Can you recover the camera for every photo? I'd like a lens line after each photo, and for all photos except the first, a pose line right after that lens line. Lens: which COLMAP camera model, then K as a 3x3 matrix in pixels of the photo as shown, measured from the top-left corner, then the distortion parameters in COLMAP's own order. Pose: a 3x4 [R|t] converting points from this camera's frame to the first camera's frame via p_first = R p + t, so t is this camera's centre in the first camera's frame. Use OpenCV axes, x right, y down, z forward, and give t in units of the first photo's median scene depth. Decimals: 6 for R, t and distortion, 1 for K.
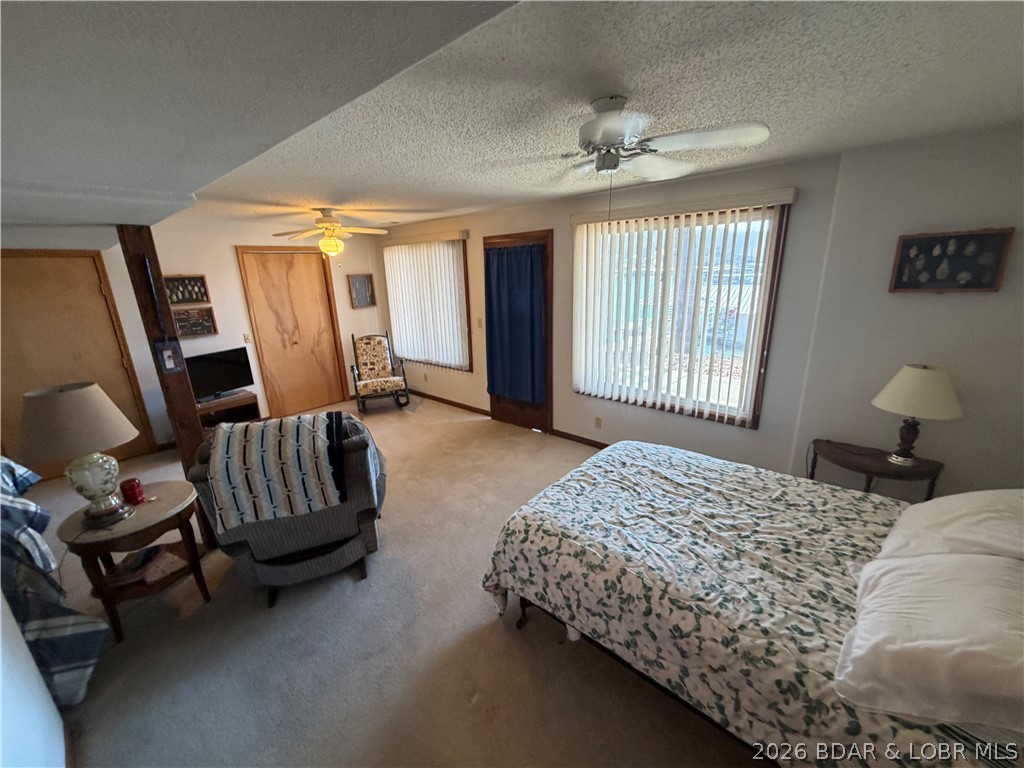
lens RADIAL K [[403.9, 0, 512.0], [0, 403.9, 382.7], [0, 0, 1]] dist [-0.002306, -0.000328]
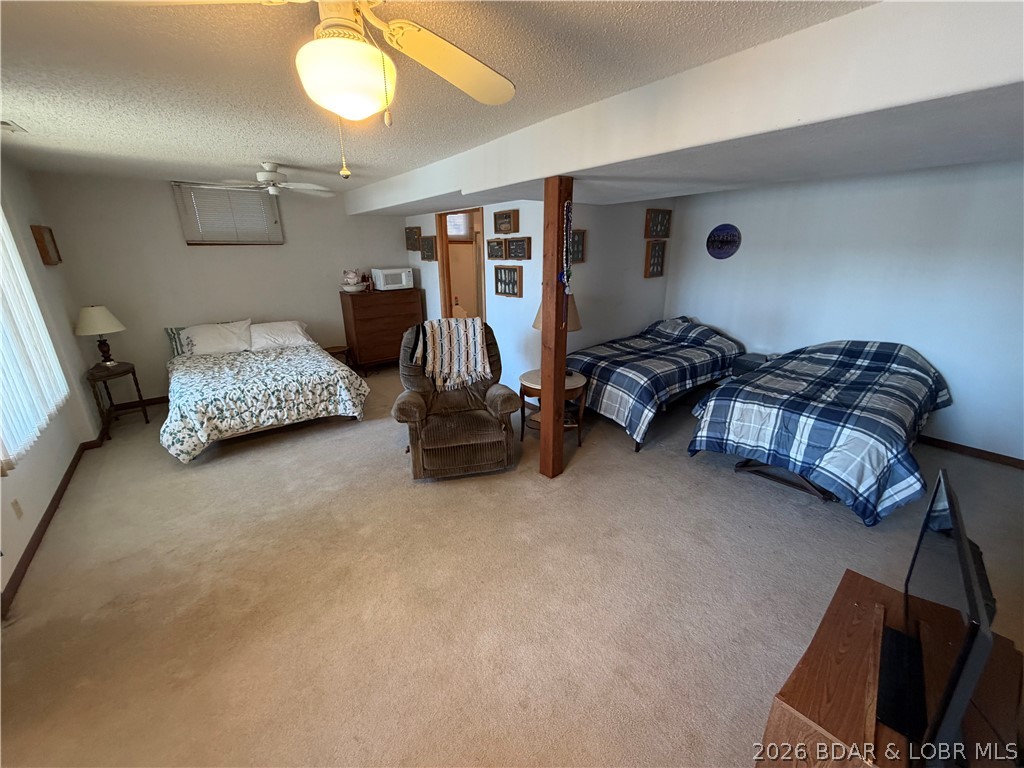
lens RADIAL K [[403.9, 0, 512.7], [0, 403.9, 382.5], [0, 0, 1]] dist [-0.002306, -0.000328]
pose [[-0.982024, -0.022985, 0.187349, -0.643348], [0.084064, 0.835428, 0.543133, -0.340513], [-0.169001, 0.549120, -0.818478, 1.361834]]
